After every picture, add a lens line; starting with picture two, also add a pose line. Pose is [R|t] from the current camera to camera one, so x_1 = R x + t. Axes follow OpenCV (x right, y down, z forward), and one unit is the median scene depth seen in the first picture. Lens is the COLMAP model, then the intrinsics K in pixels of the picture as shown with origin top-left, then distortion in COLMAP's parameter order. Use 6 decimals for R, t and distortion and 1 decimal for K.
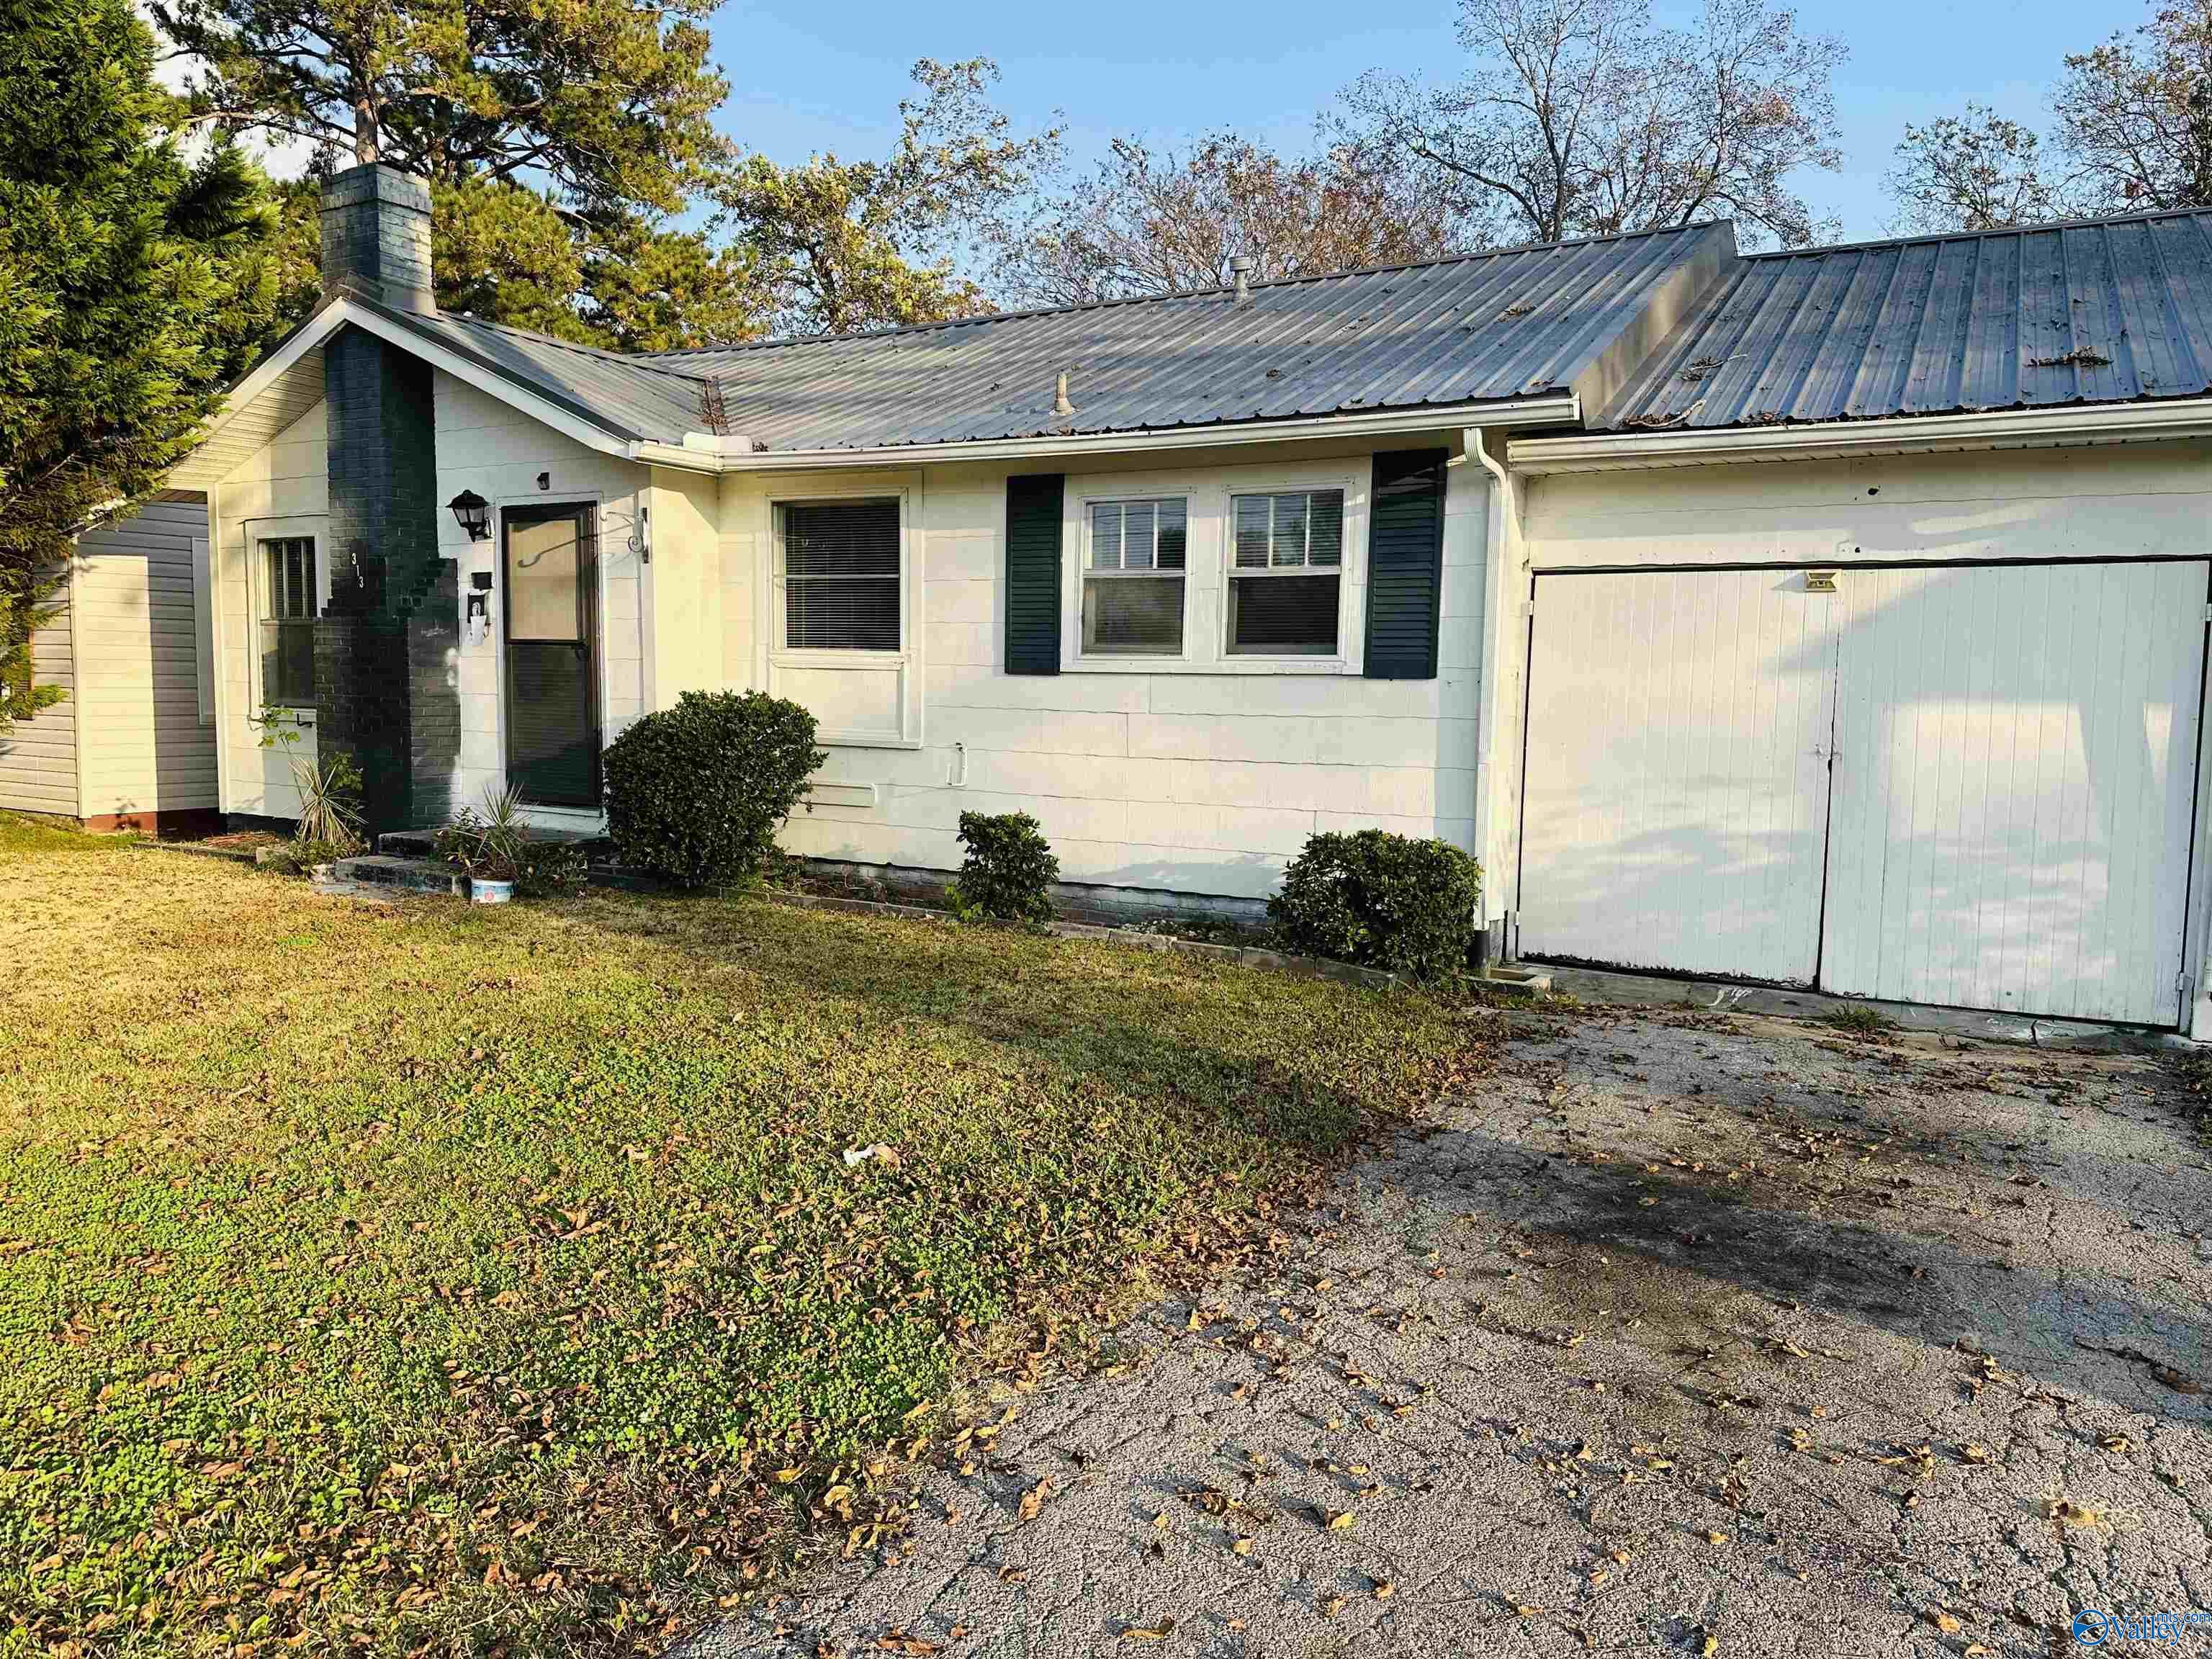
lens RADIAL K [[1536.9, 0, 1093.8], [0, 1536.9, 815.6], [0, 0, 1]] dist [0.082645, -0.103119]
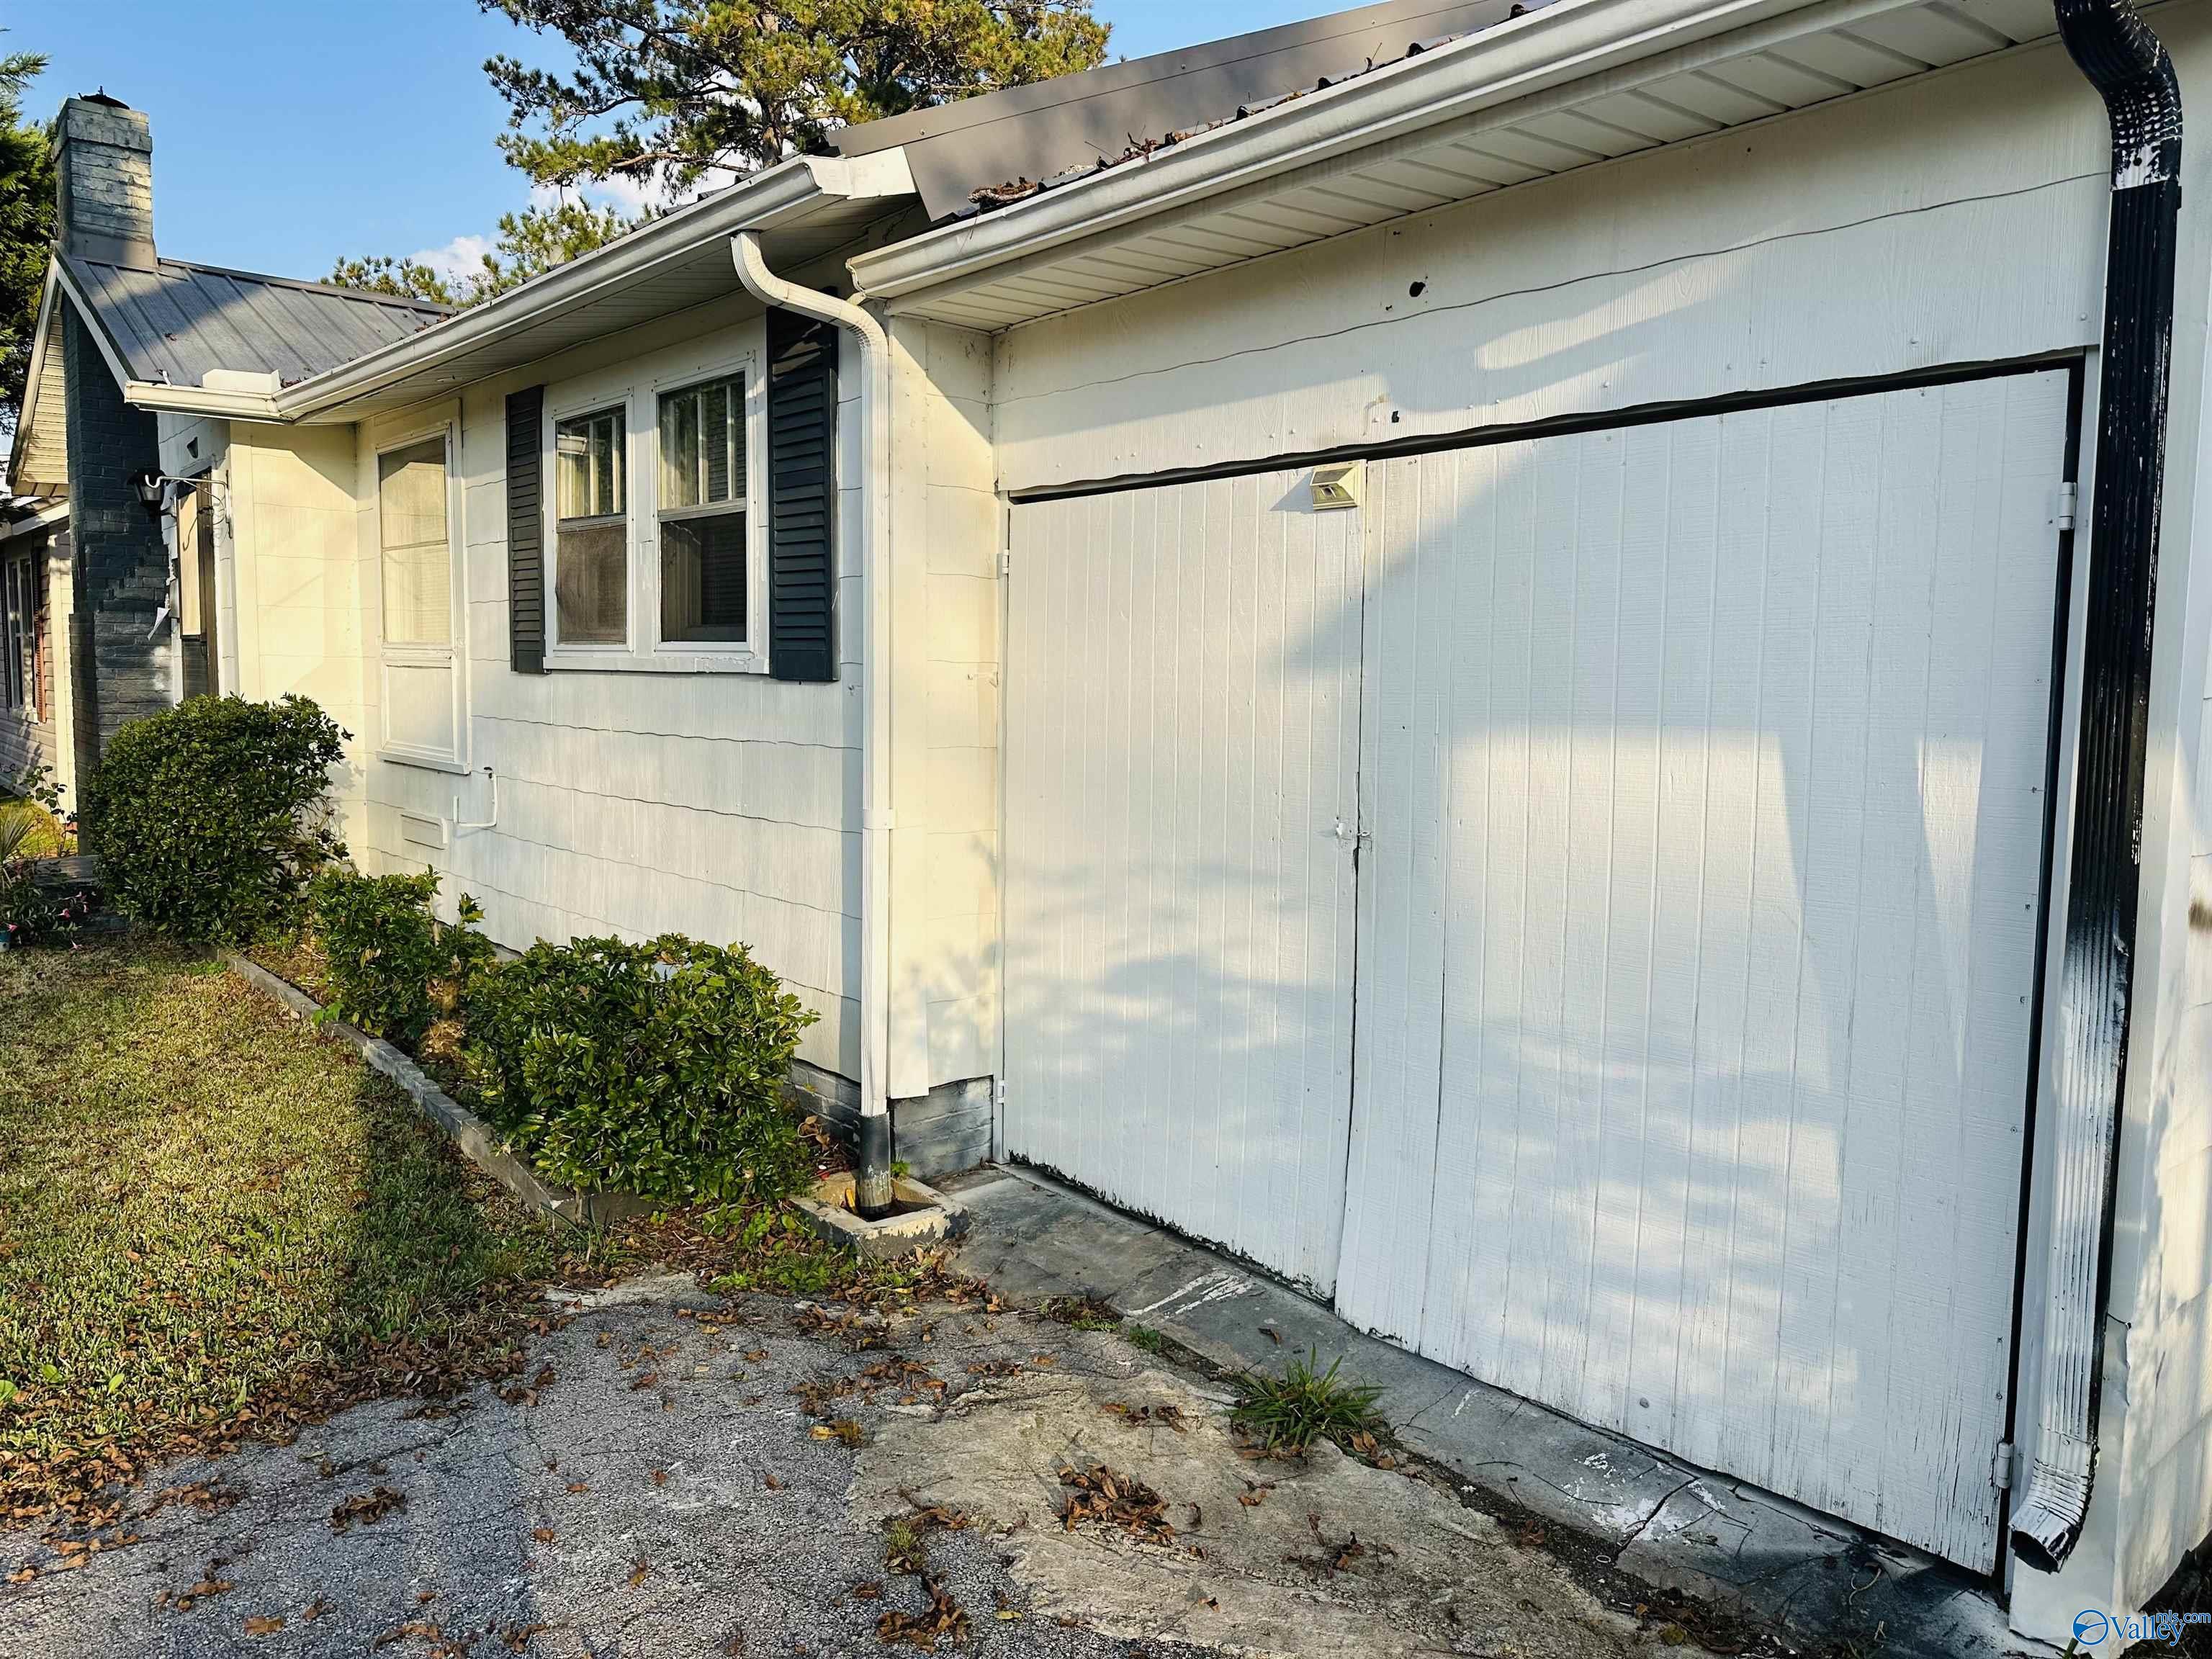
lens RADIAL K [[1540.1, 0, 1100.5], [0, 1540.1, 798.3], [0, 0, 1]] dist [0.180974, -0.249104]
pose [[0.946208, 0.024234, -0.322649, 0.518486], [-0.029913, 0.999472, -0.012652, -0.039662], [0.322172, 0.021623, 0.946434, 0.473836]]
